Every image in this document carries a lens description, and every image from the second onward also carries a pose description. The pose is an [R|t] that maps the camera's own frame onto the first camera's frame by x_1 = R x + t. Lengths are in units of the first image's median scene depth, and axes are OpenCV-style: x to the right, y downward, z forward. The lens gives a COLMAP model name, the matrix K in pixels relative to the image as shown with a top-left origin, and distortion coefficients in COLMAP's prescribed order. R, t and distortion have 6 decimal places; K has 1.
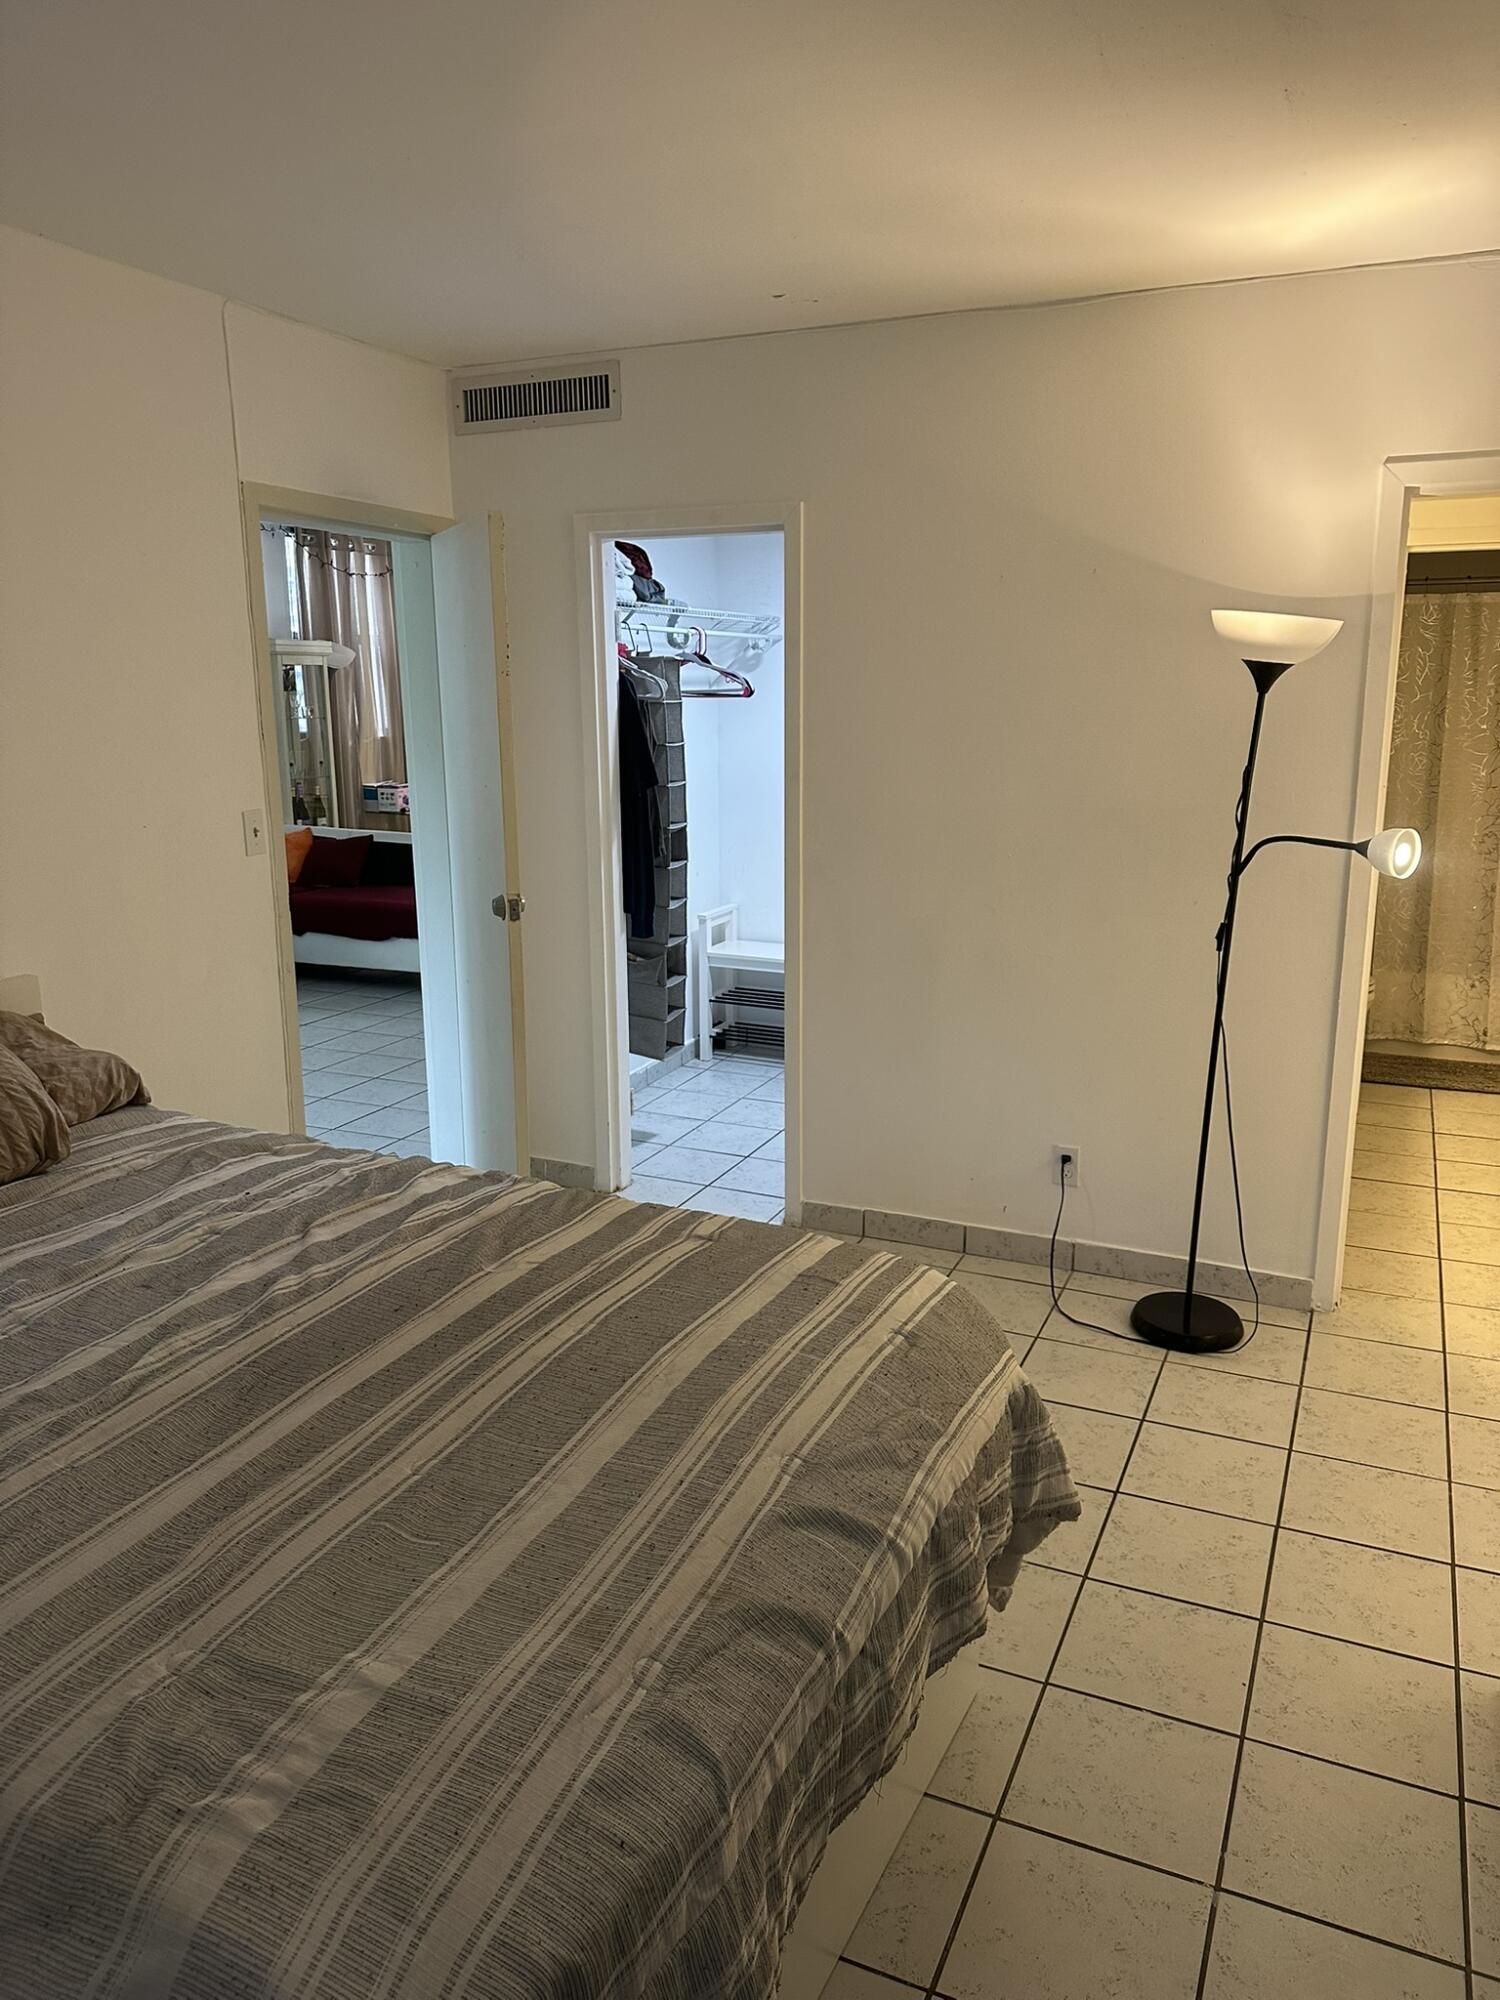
lens RADIAL K [[1398.9, 0, 750.0], [0, 1398.9, 1000.0], [0, 0, 1]] dist [0.084313, -0.117893]
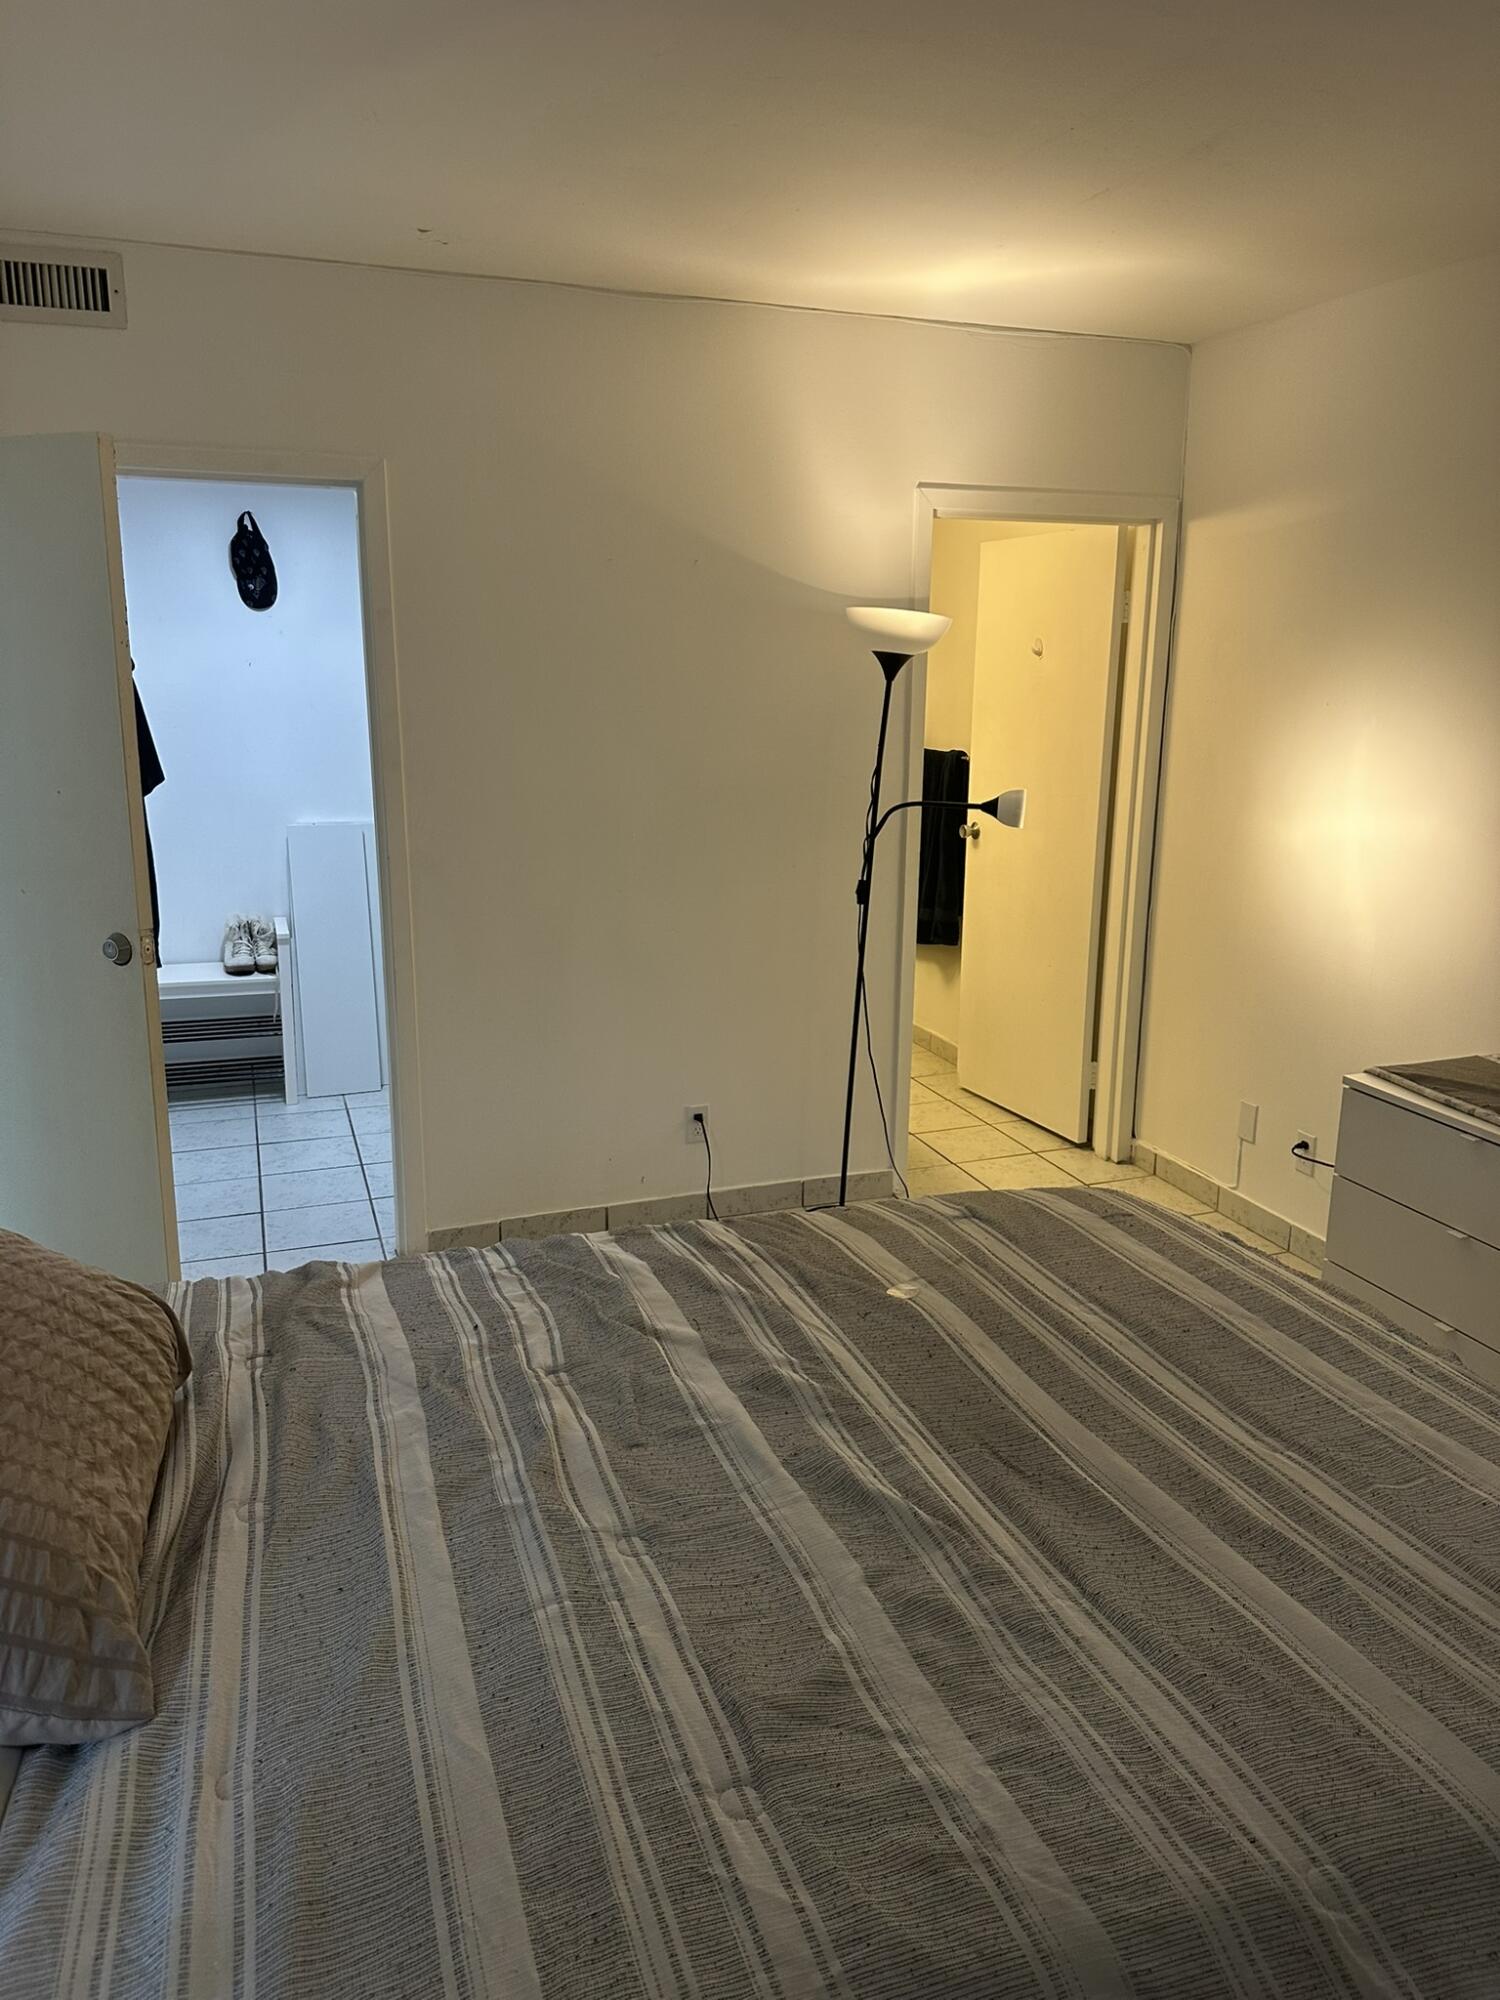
lens RADIAL K [[1398.9, 0, 750.0], [0, 1398.9, 1000.0], [0, 0, 1]] dist [0.084313, -0.117893]
pose [[0.716030, -0.152424, 0.681225, -0.525223], [0.142471, 0.987239, 0.071144, -0.051450], [-0.683376, 0.046113, 0.728609, 0.230230]]
